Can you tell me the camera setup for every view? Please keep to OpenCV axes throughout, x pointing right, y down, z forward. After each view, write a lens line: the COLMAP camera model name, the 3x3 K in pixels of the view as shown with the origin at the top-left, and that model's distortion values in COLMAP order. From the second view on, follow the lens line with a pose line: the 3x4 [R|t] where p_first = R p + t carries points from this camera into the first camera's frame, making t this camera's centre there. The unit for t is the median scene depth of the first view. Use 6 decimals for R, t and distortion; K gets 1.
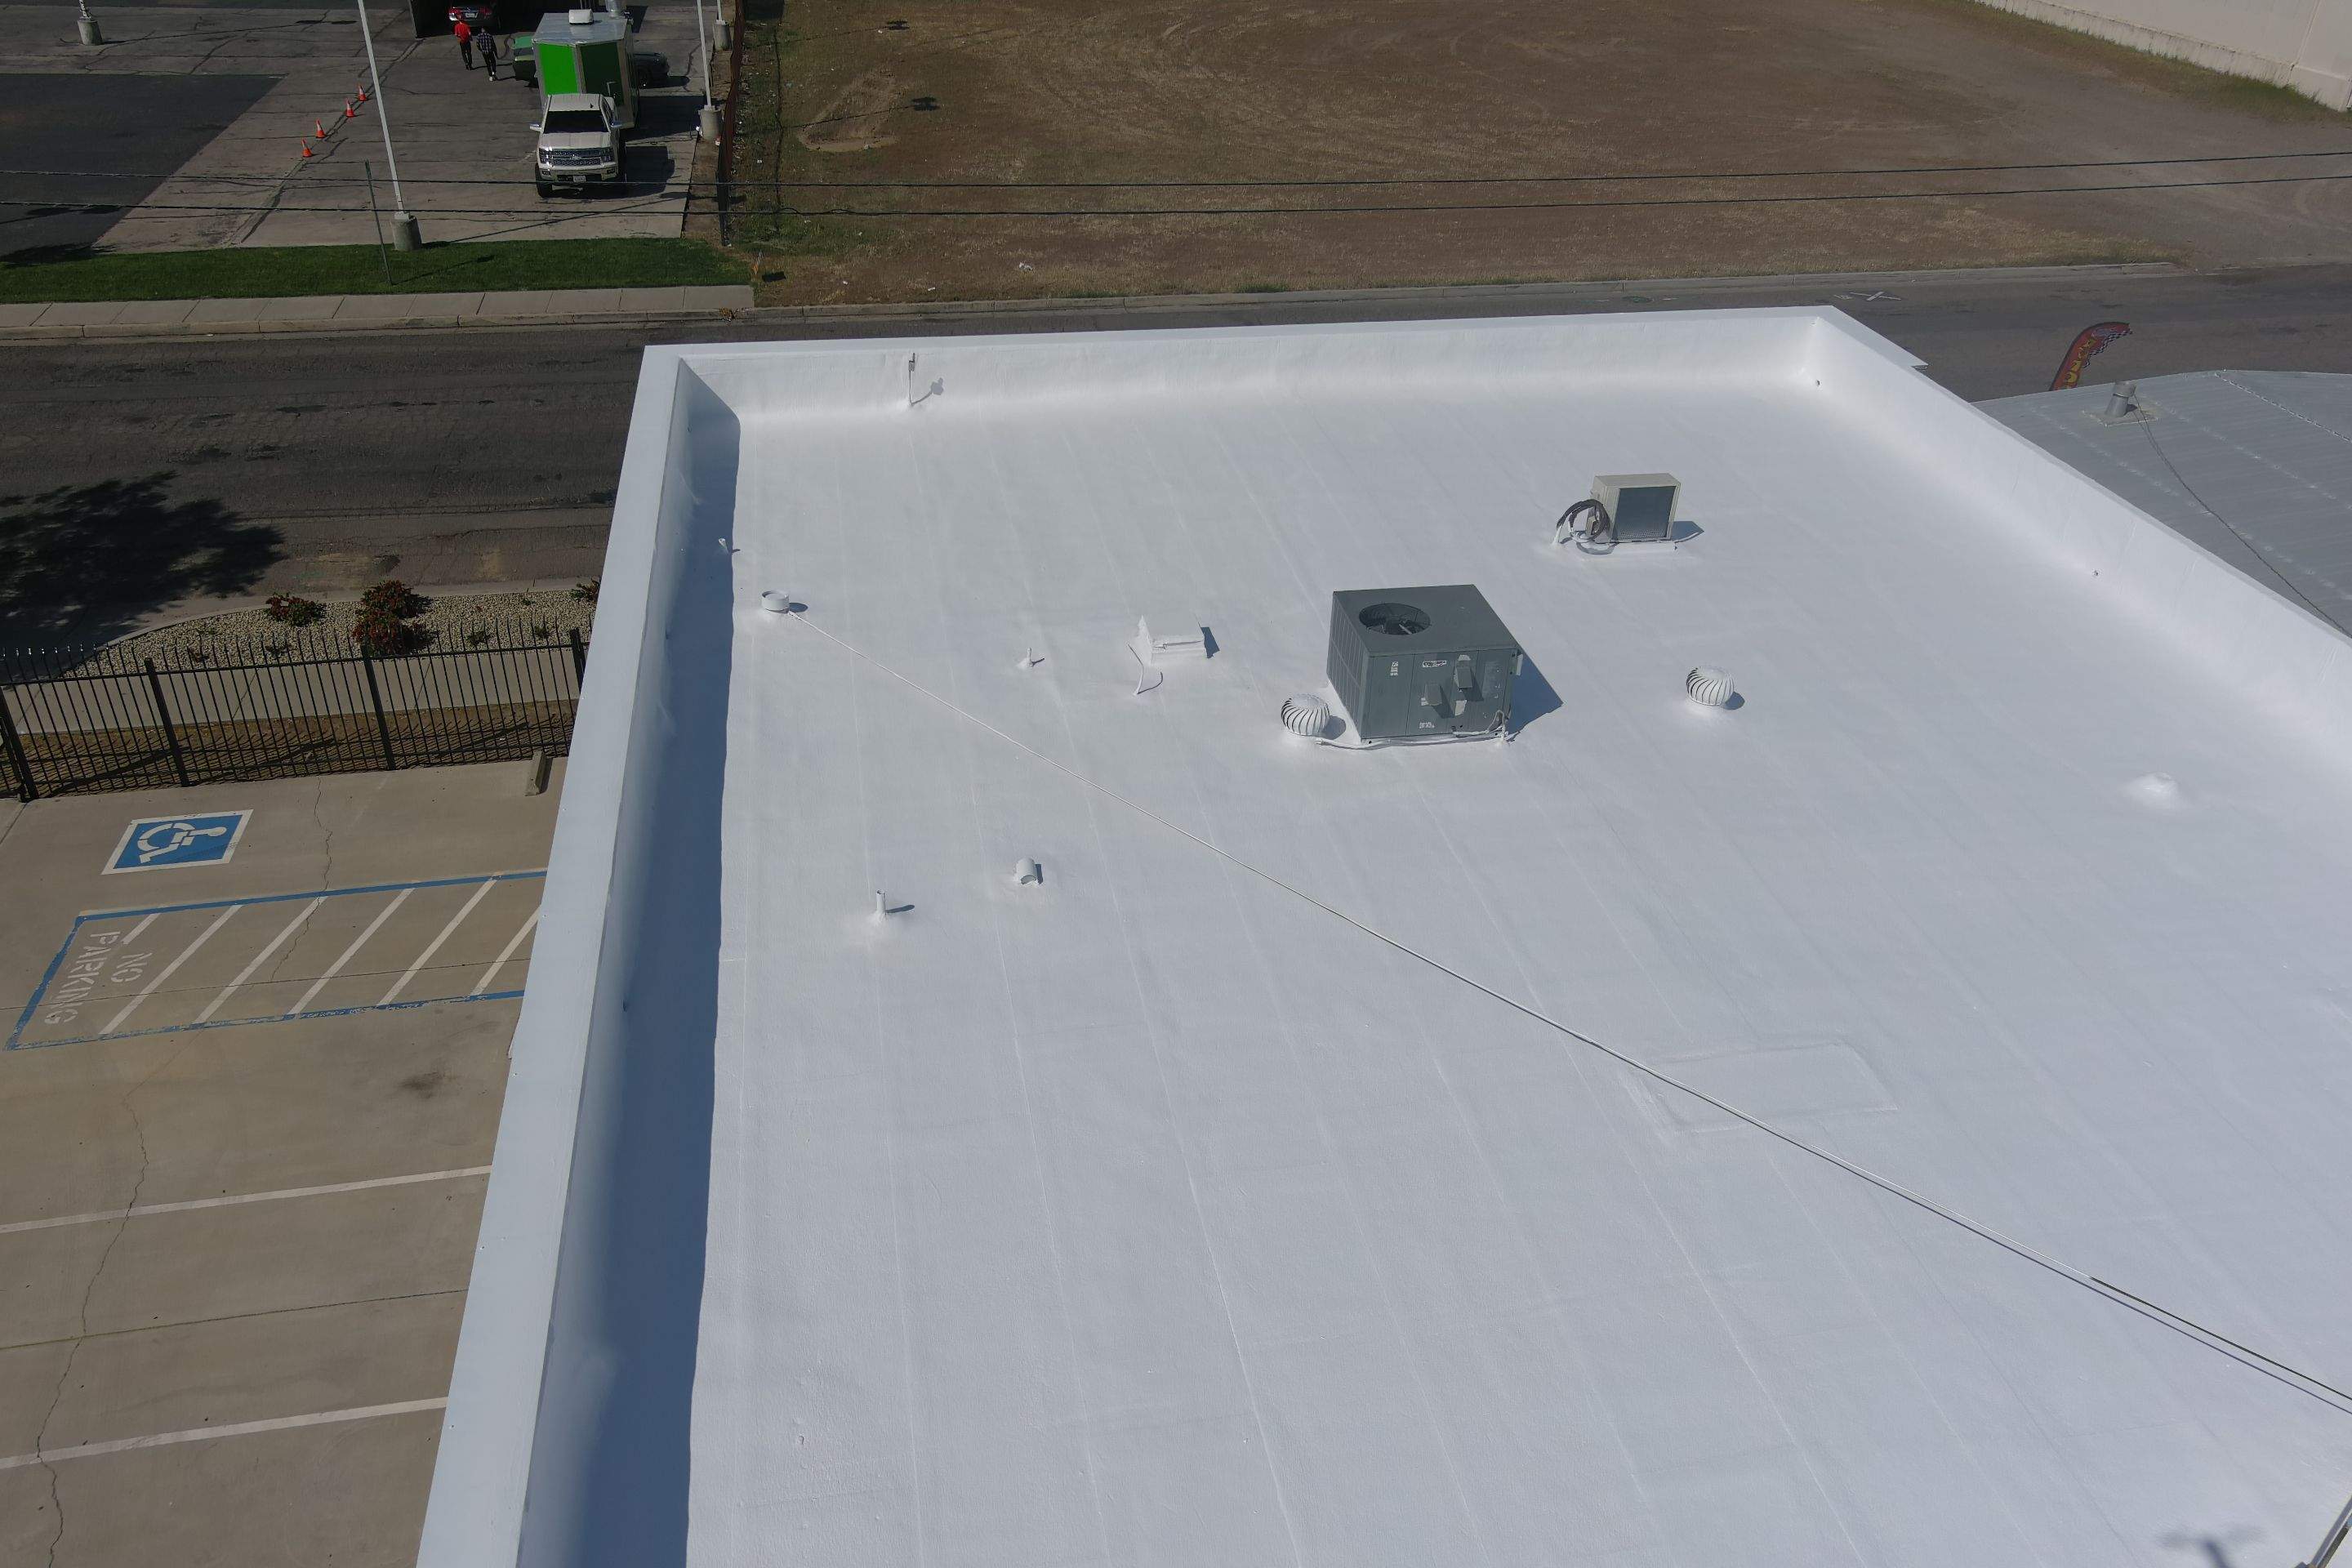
lens RADIAL K [[1820.3, 0, 1169.8], [0, 1820.3, 775.3], [0, 0, 1]] dist [0.011939, 0.001177]
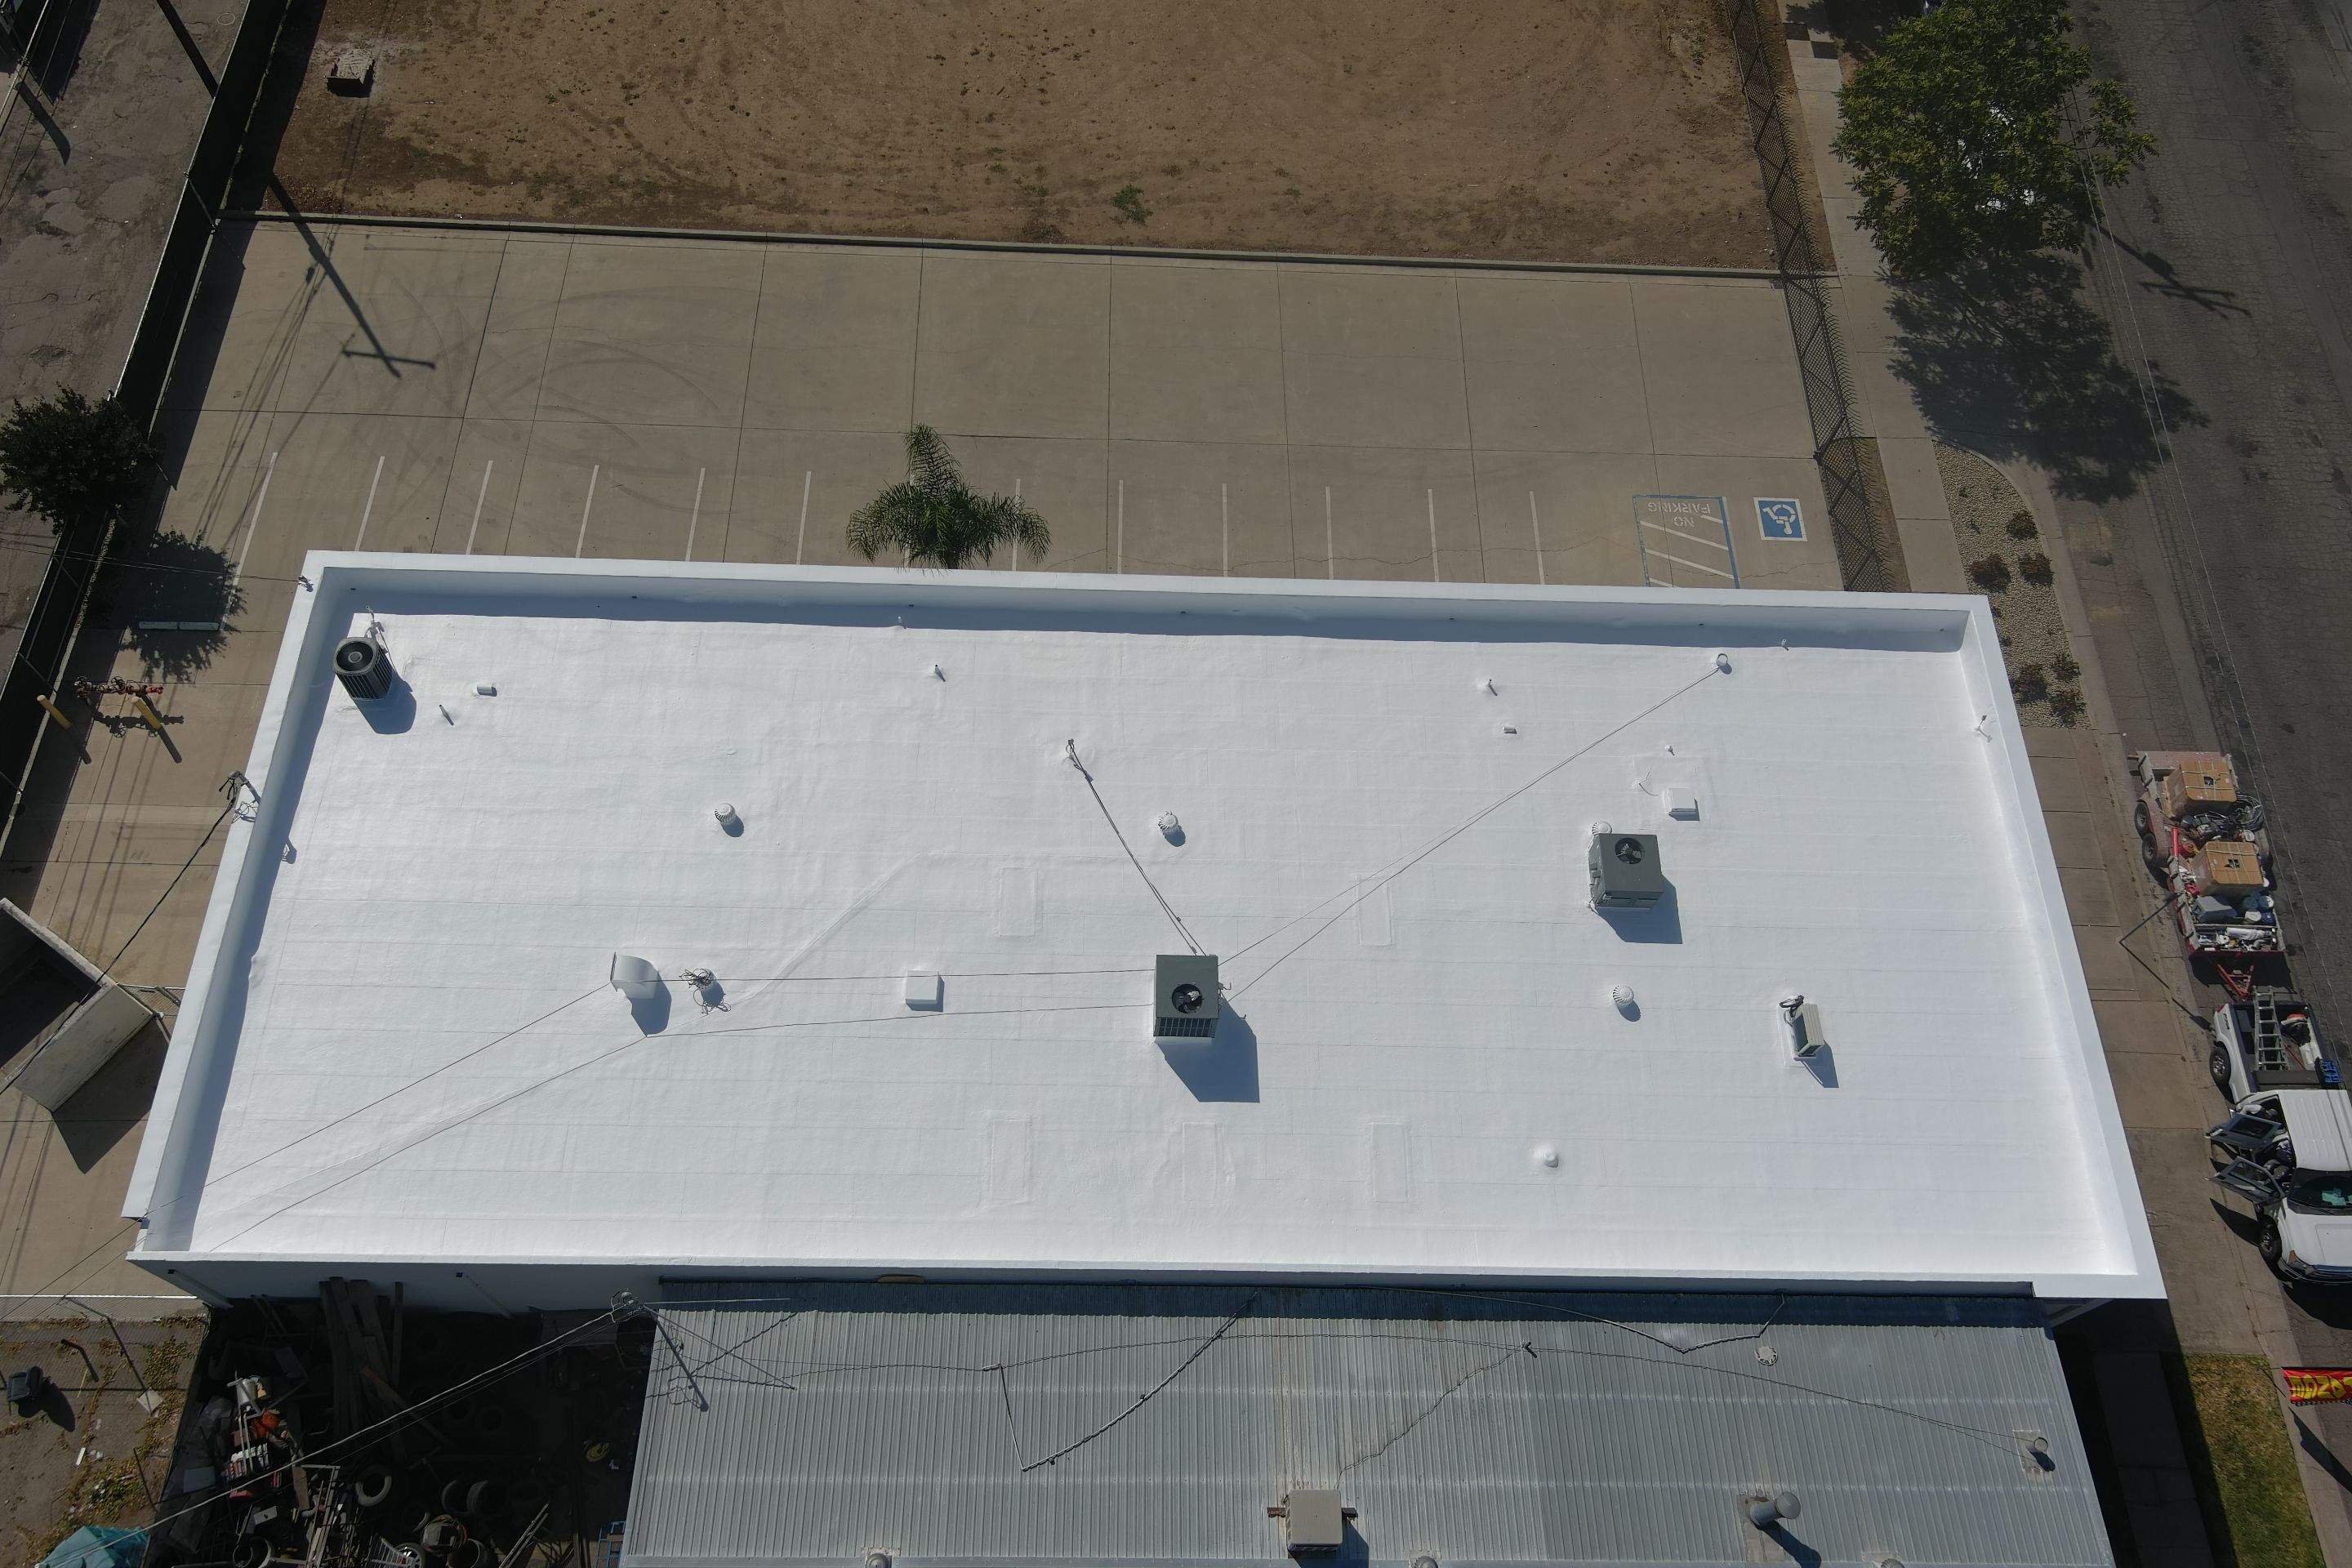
lens RADIAL K [[1820.3, 0, 1169.8], [0, 1820.3, 775.3], [0, 0, 1]] dist [0.011939, 0.001177]
pose [[-0.182326, 0.847672, -0.498207, 0.945019], [-0.548417, 0.332887, 0.767089, -1.143651], [0.816086, 0.413085, 0.404184, -0.353830]]
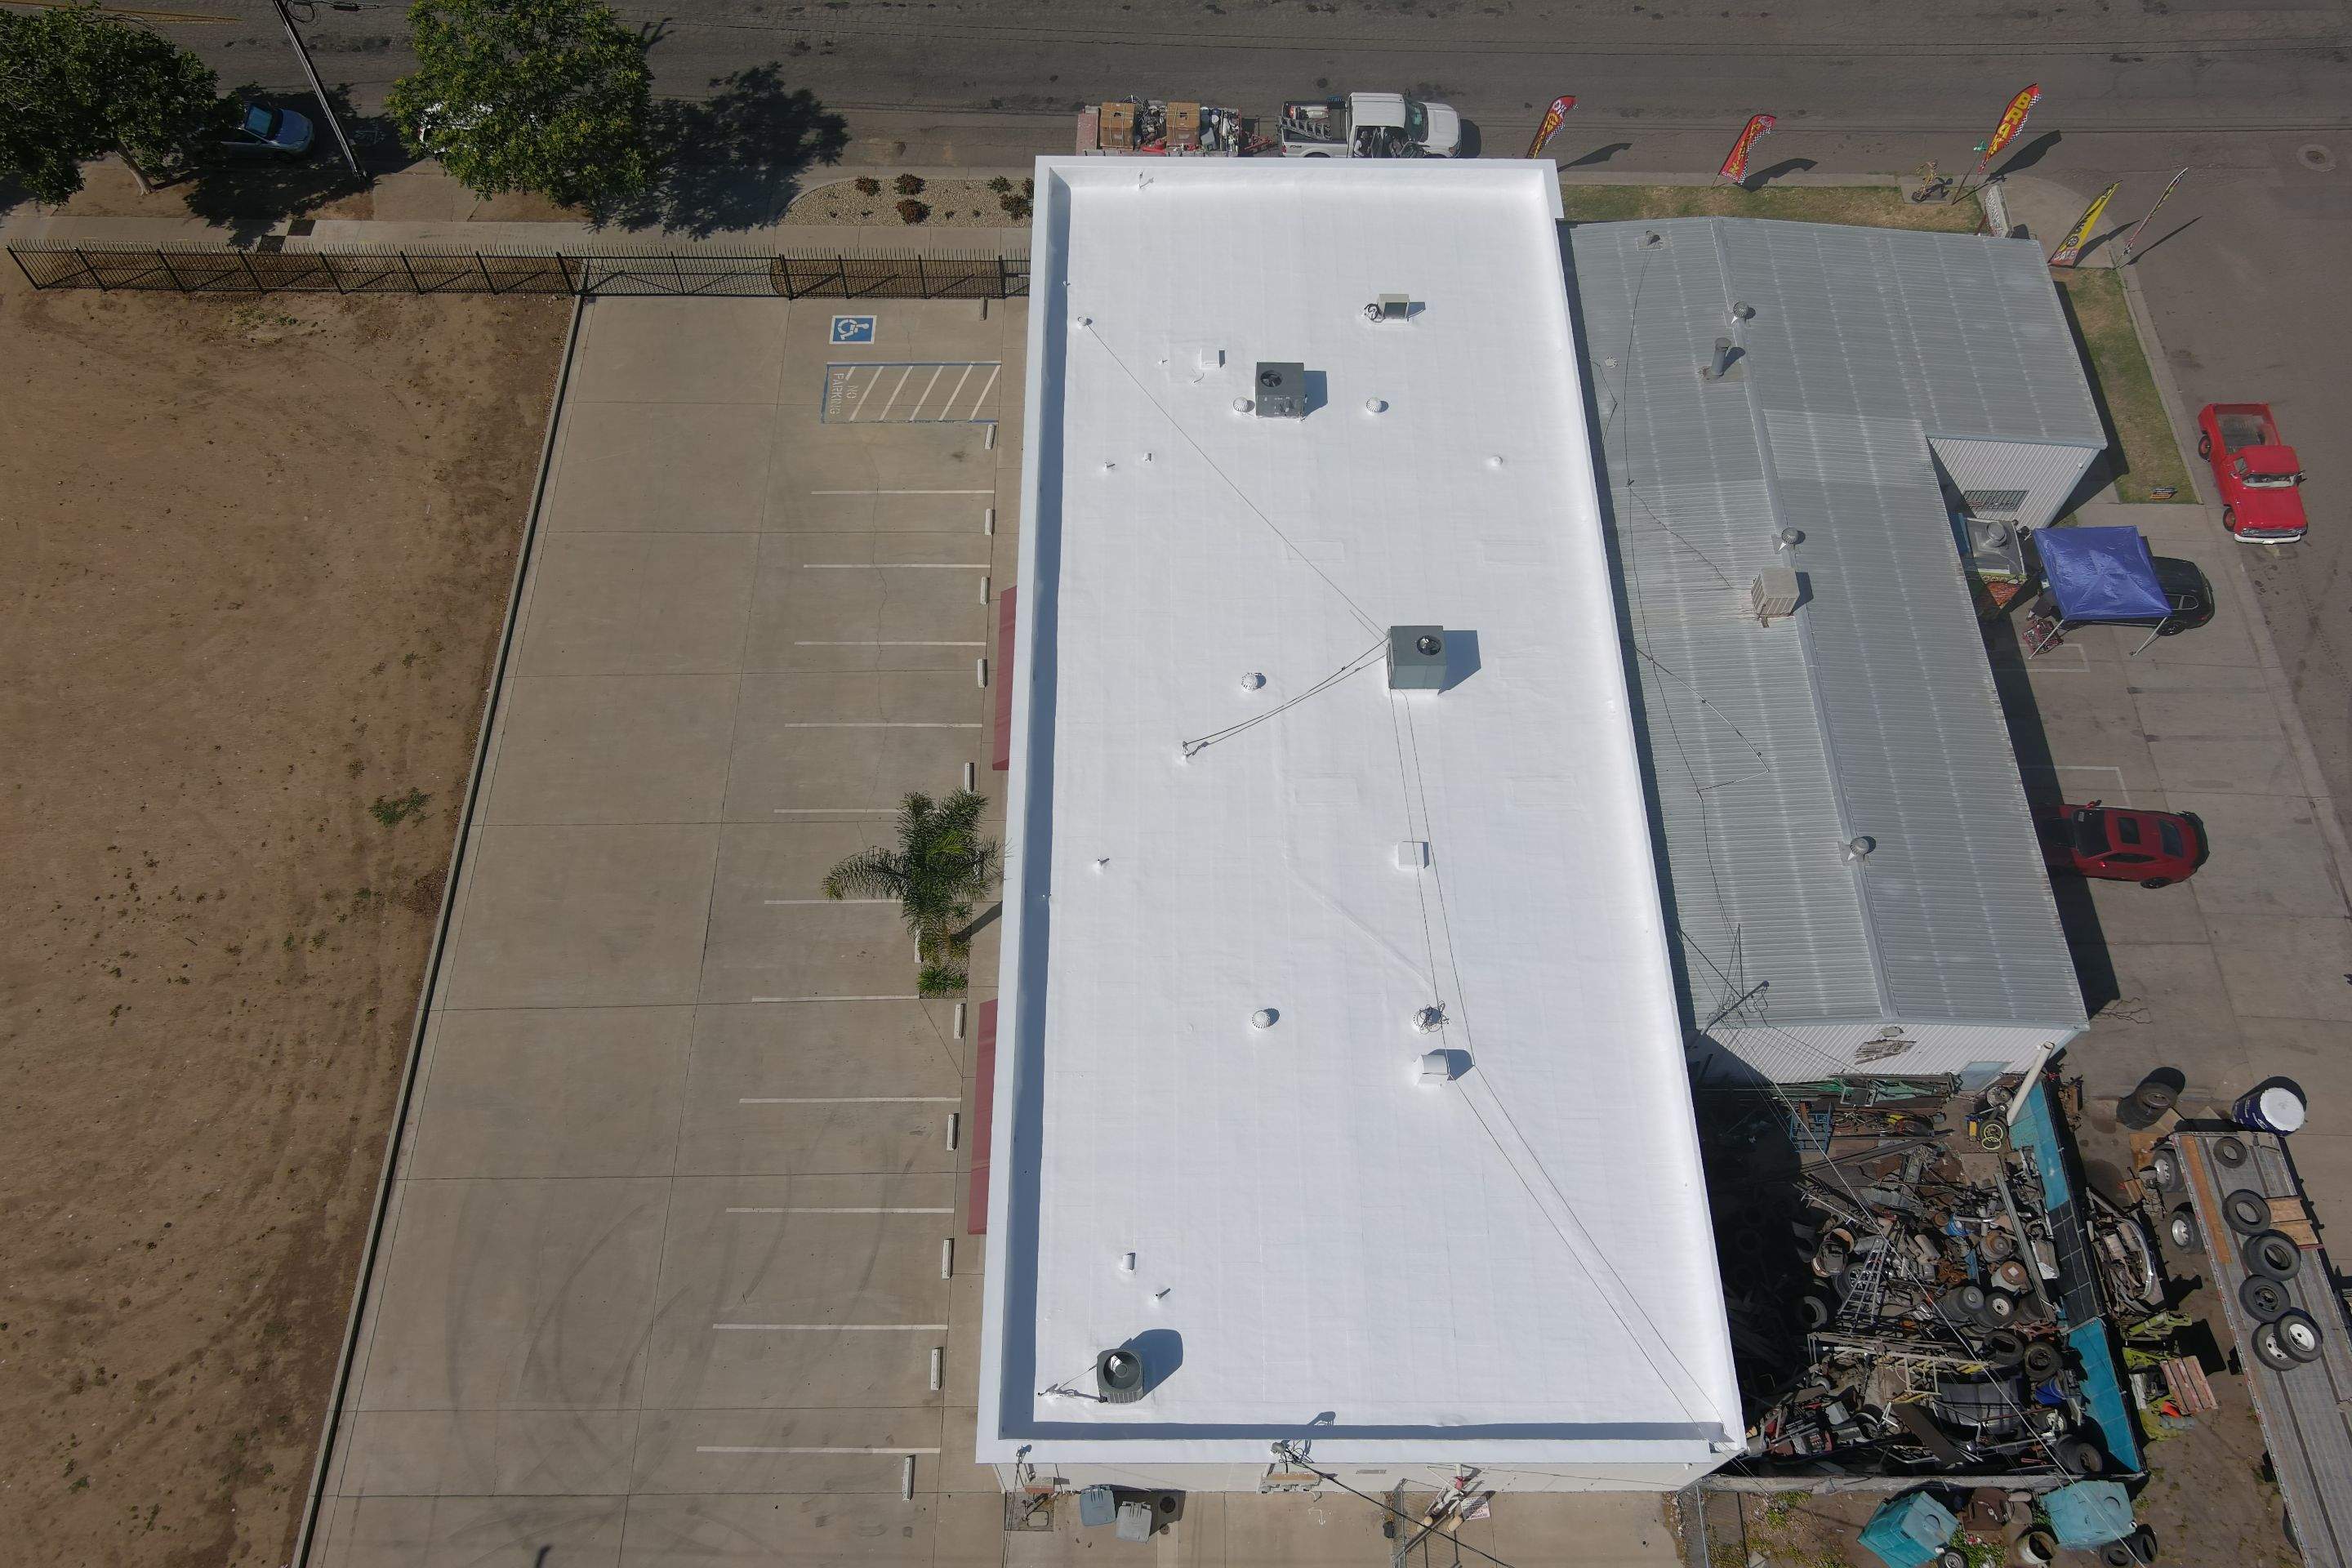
lens RADIAL K [[1820.3, 0, 1169.8], [0, 1820.3, 775.3], [0, 0, 1]] dist [0.011939, 0.001177]
pose [[0.984052, 0.148072, -0.098572, 0.258519], [-0.082796, 0.871733, 0.482936, -0.710587], [0.157438, -0.467073, 0.870090, -1.510102]]
